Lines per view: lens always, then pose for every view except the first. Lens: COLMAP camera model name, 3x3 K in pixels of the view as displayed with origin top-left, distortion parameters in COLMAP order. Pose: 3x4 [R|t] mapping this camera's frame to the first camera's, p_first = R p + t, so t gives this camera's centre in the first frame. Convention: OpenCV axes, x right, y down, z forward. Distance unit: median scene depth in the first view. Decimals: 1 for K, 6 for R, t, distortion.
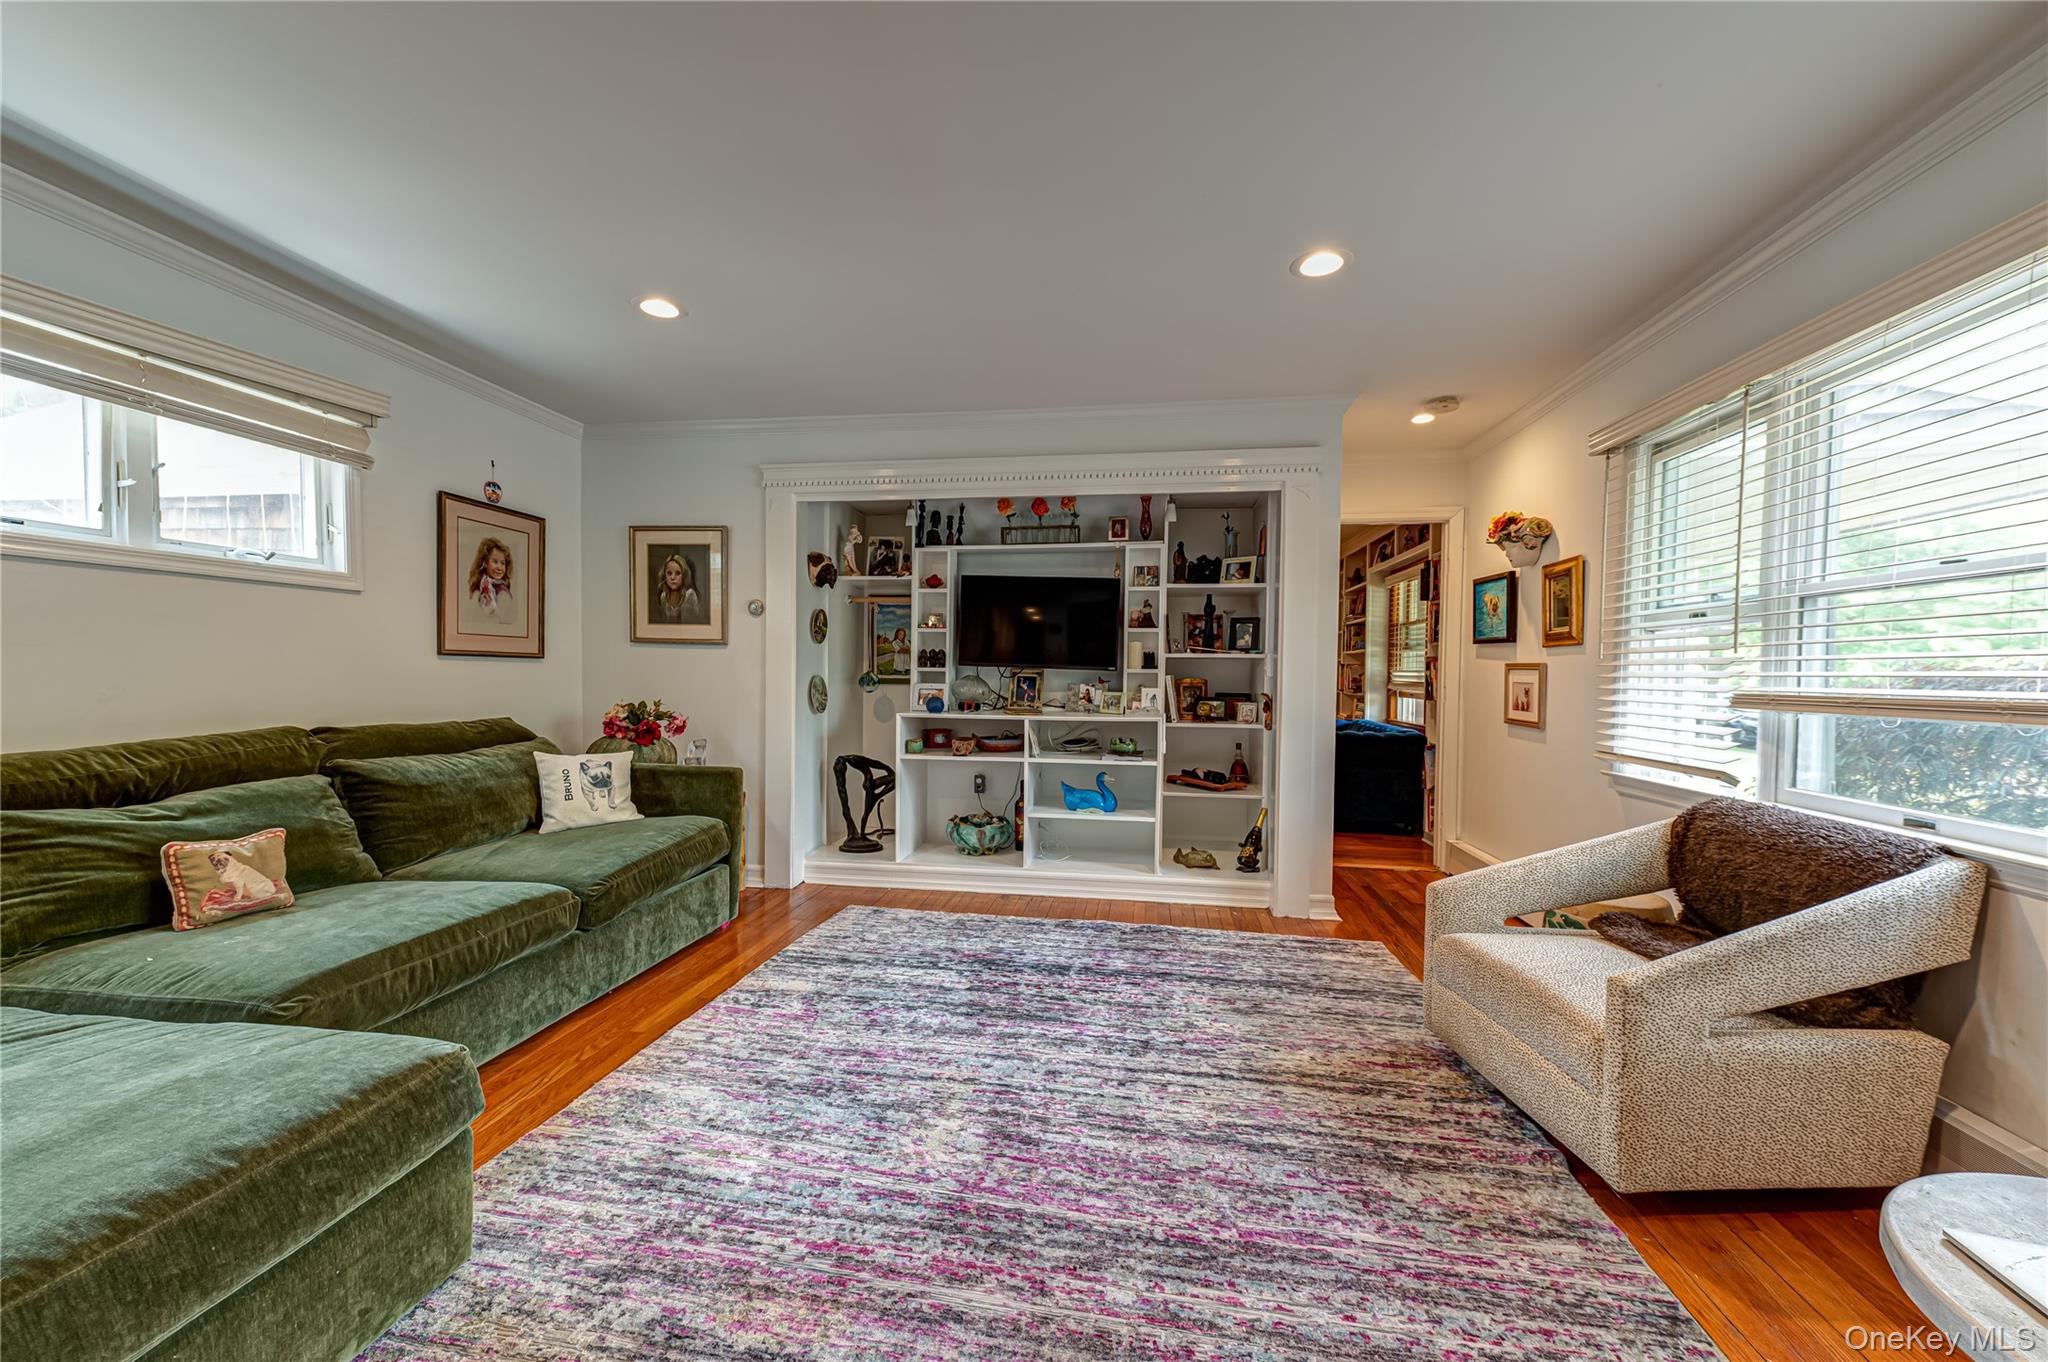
lens RADIAL K [[799.0, 0, 1028.0], [0, 799.0, 686.7], [0, 0, 1]] dist [0.015956, -0.000803]
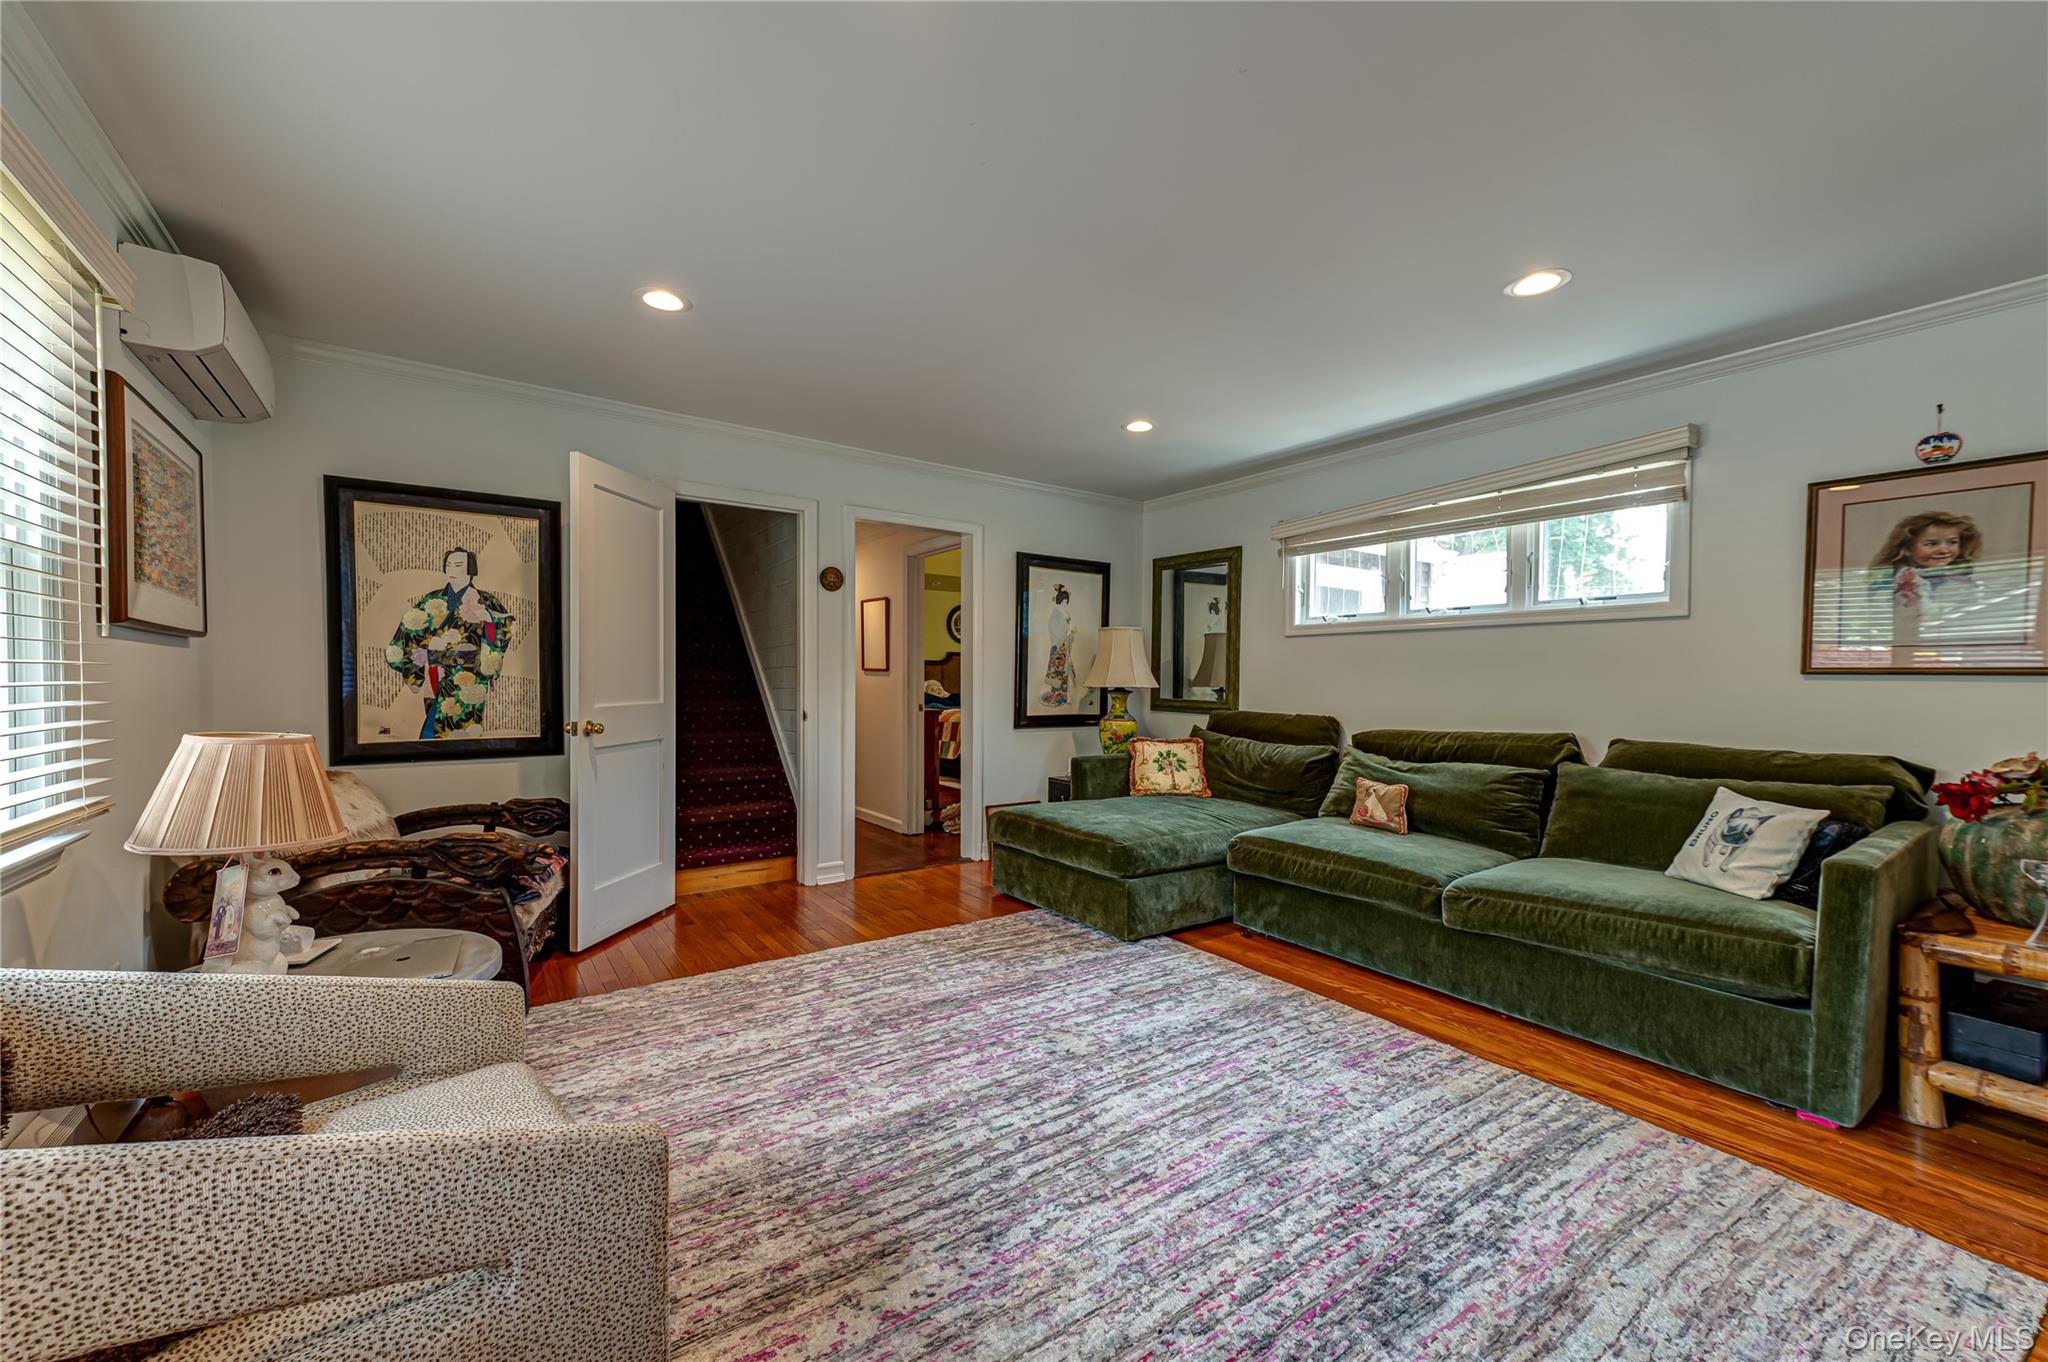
lens RADIAL K [[799.0, 0, 1027.6], [0, 799.0, 687.1], [0, 0, 1]] dist [0.015956, -0.000803]
pose [[-0.718257, -0.012264, -0.695670, 0.530330], [-0.028816, 0.999511, 0.012132, -0.013369], [0.695181, 0.028761, -0.718259, 1.174310]]
